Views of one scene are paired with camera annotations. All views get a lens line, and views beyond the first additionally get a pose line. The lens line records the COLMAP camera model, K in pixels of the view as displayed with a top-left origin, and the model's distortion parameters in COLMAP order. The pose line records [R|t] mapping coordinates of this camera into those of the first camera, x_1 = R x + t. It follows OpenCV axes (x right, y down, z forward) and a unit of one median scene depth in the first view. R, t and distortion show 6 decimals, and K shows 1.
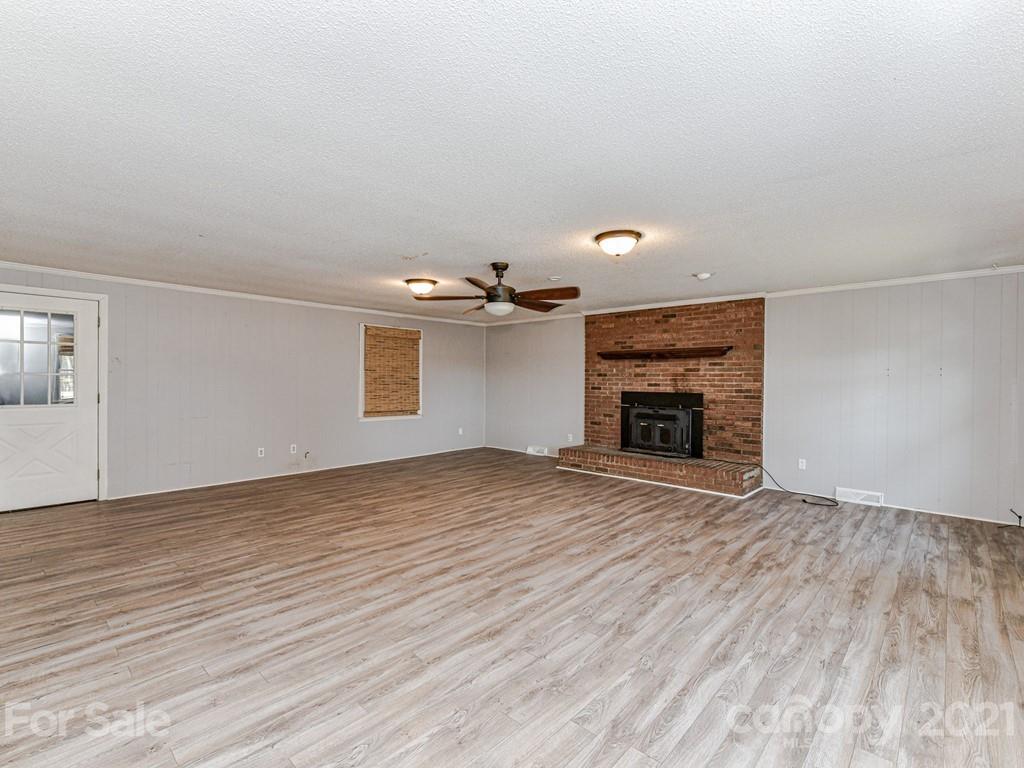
lens RADIAL K [[473.7, 0, 514.2], [0, 473.7, 382.8], [0, 0, 1]] dist [0.000382, -0.001659]
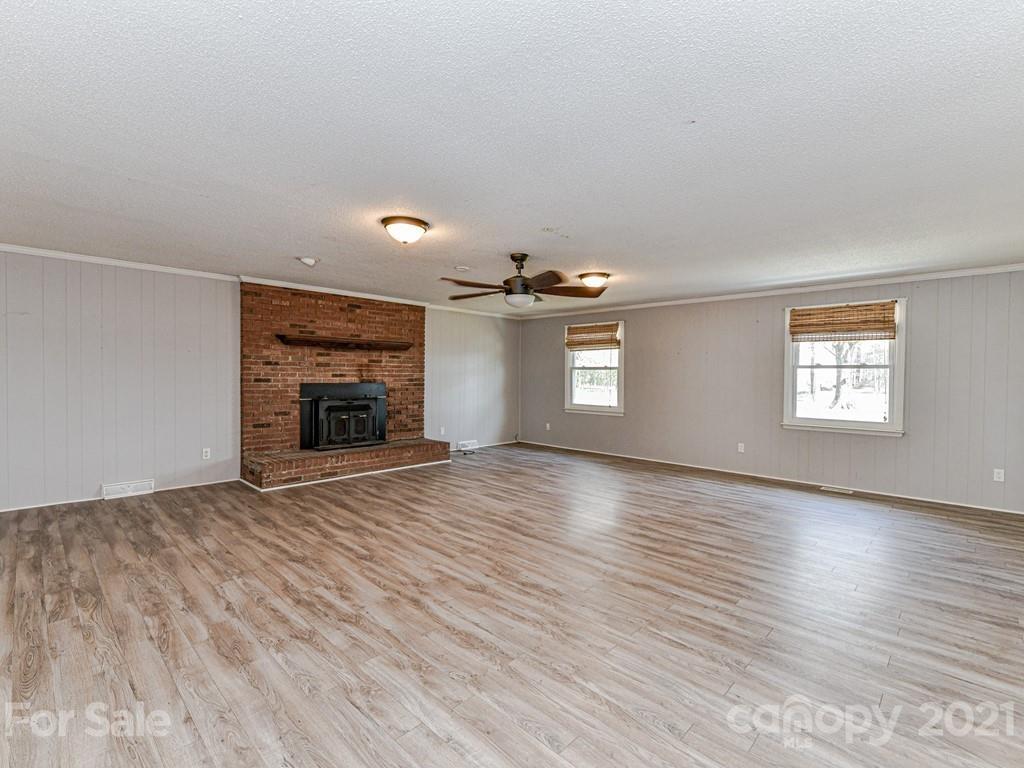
lens RADIAL K [[473.7, 0, 514.2], [0, 473.7, 382.8], [0, 0, 1]] dist [0.000382, -0.001659]
pose [[0.021349, -0.025454, 0.999448, -0.900005], [-0.004205, 0.999665, 0.025550, -0.009219], [-0.999763, -0.004748, 0.021235, 0.870151]]
